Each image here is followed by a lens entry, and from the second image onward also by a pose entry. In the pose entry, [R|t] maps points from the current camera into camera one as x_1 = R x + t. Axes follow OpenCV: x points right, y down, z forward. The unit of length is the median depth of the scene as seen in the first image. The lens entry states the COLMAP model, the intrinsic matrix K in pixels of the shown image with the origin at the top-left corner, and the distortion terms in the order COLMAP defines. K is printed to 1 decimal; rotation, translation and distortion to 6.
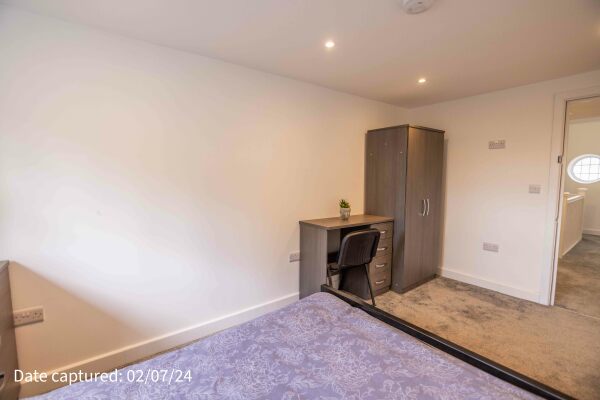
lens RADIAL K [[271.1, 0, 297.6], [0, 271.1, 197.6], [0, 0, 1]] dist [-0.014353, 0.000231]
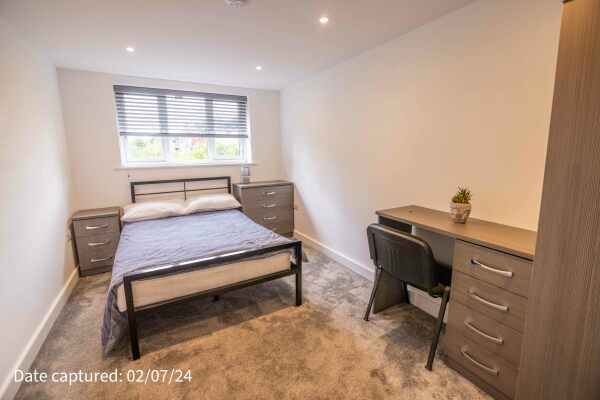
lens RADIAL K [[271.1, 0, 297.6], [0, 271.1, 197.6], [0, 0, 1]] dist [-0.014353, 0.000231]
pose [[-0.155762, 0.162287, -0.974372, 0.985560], [-0.064779, 0.982610, 0.174015, -0.065138], [0.985668, 0.090224, -0.142541, 0.887434]]
